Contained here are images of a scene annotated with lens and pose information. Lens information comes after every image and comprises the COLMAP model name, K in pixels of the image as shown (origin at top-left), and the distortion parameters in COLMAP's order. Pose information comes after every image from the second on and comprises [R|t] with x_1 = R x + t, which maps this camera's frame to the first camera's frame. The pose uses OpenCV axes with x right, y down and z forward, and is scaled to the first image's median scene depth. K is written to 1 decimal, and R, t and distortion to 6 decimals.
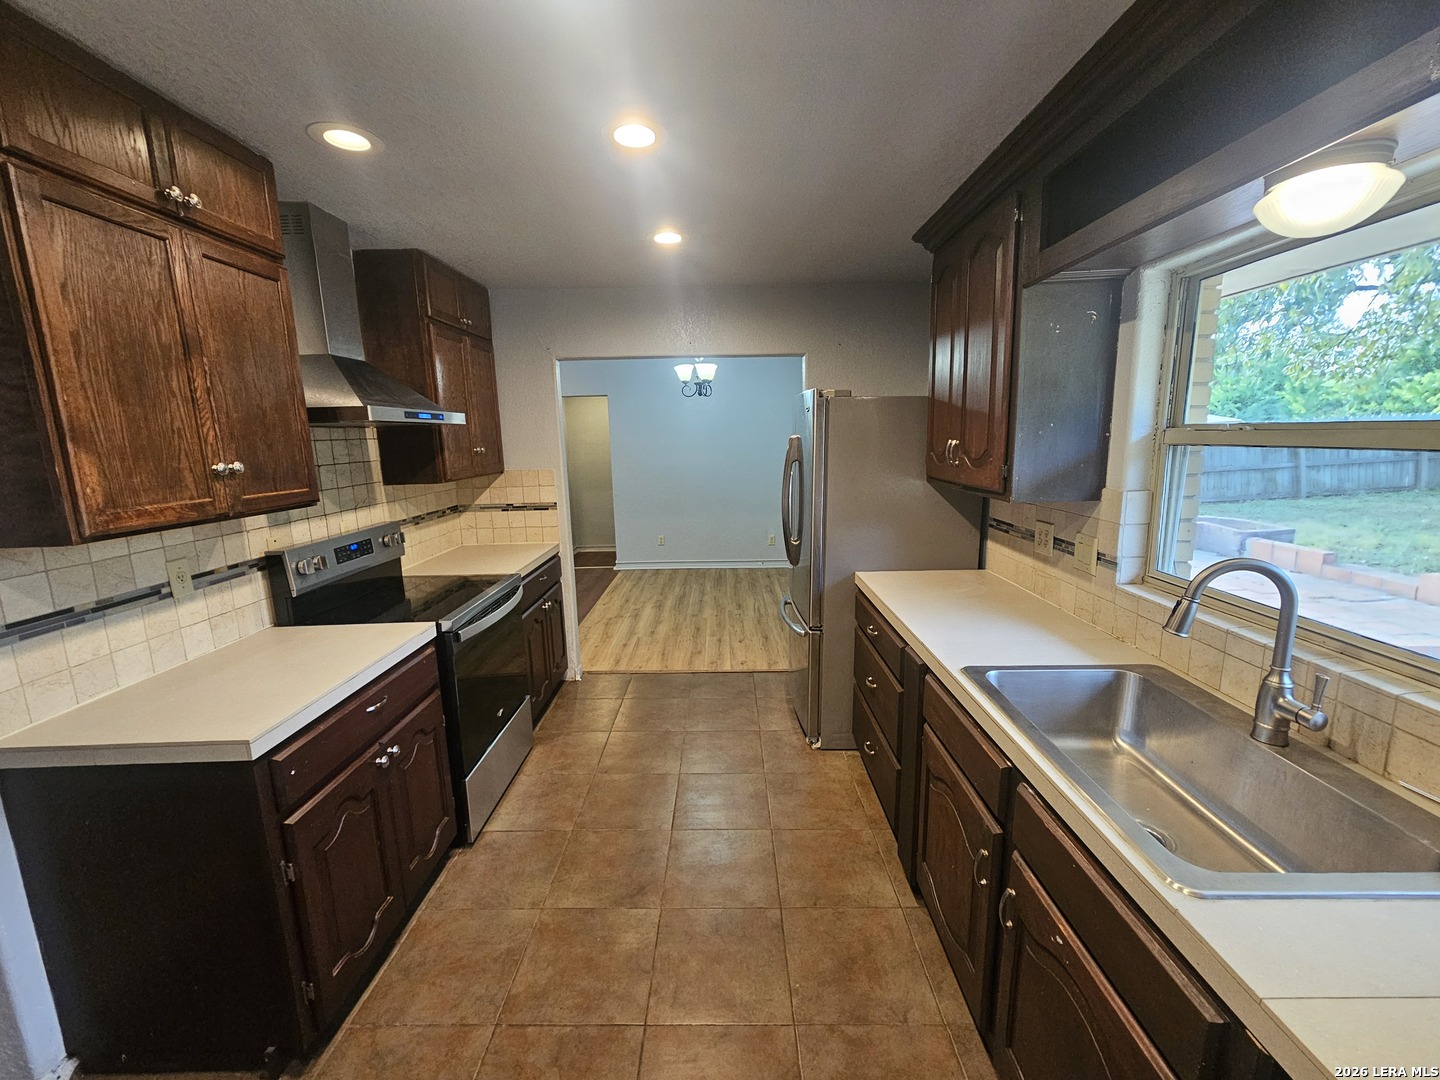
lens RADIAL K [[593.6, 0, 720.8], [0, 593.6, 536.8], [0, 0, 1]] dist [-0.003197, 0.000212]
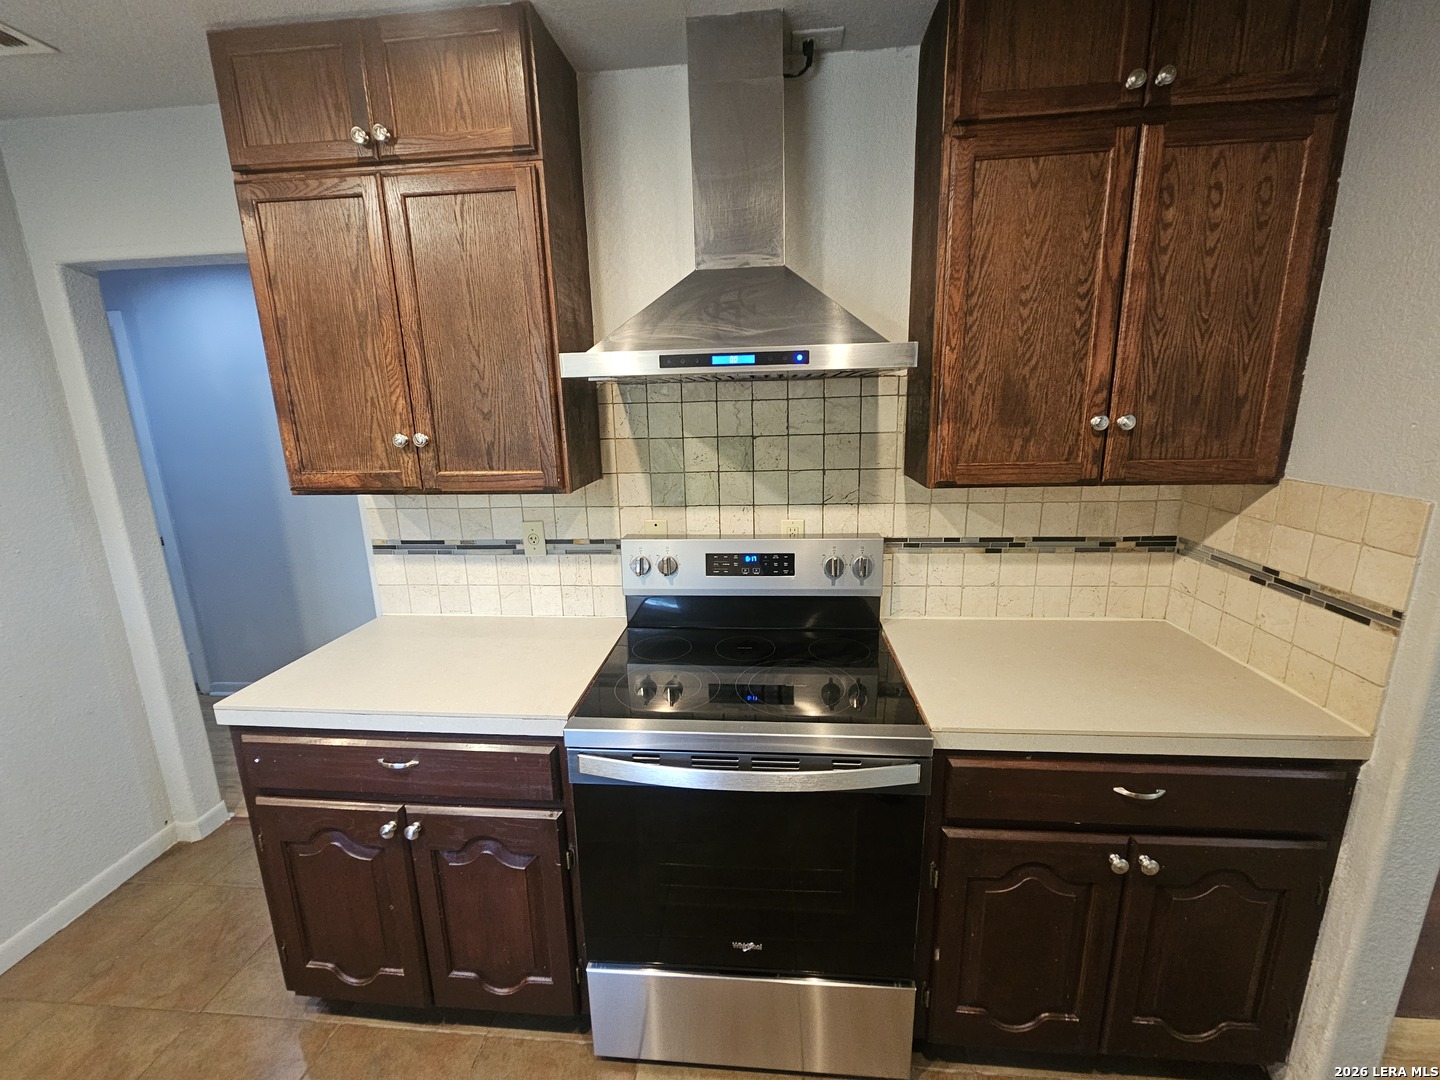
lens RADIAL K [[585.3, 0, 720.0], [0, 585.3, 540.0], [0, 0, 1]] dist [-0.012847, 0.000008]
pose [[-0.077355, 0.258203, -0.962989, 0.028921], [-0.142376, 0.953123, 0.266994, -0.180557], [0.986785, 0.157760, -0.036967, 0.995324]]
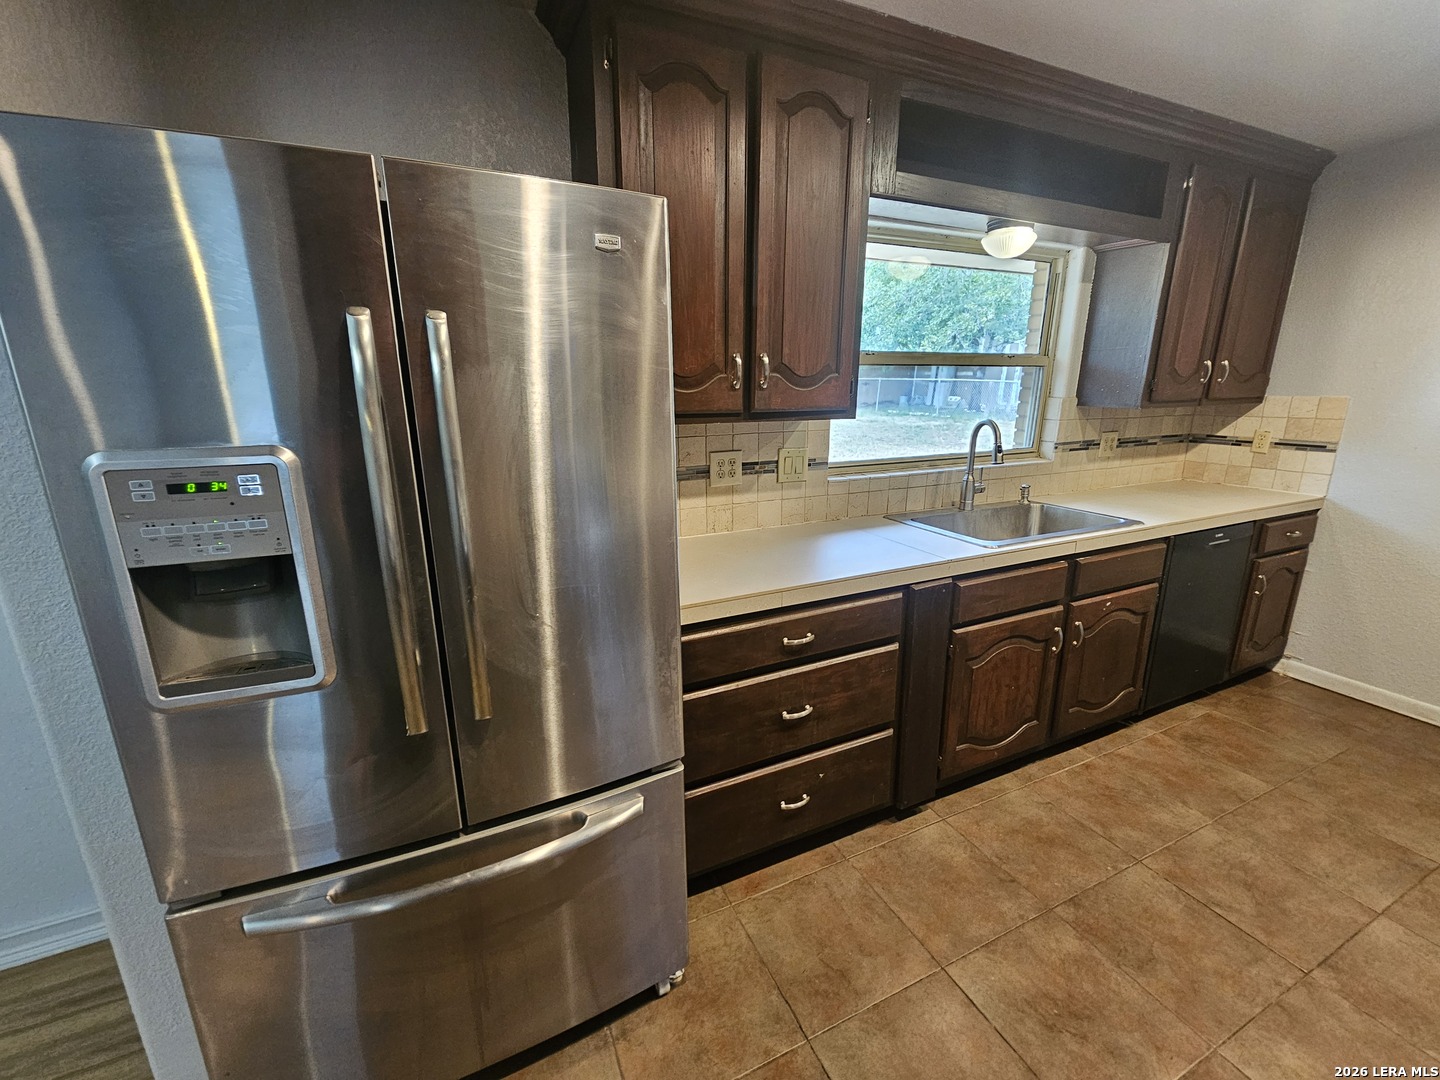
lens RADIAL K [[590.8, 0, 721.5], [0, 590.8, 534.0], [0, 0, 1]] dist [-0.001208, -0.000084]
pose [[-0.425850, -0.200251, 0.882356, -0.268162], [0.170795, 0.939877, 0.295736, -0.163108], [-0.888527, 0.276641, -0.366045, 1.269413]]
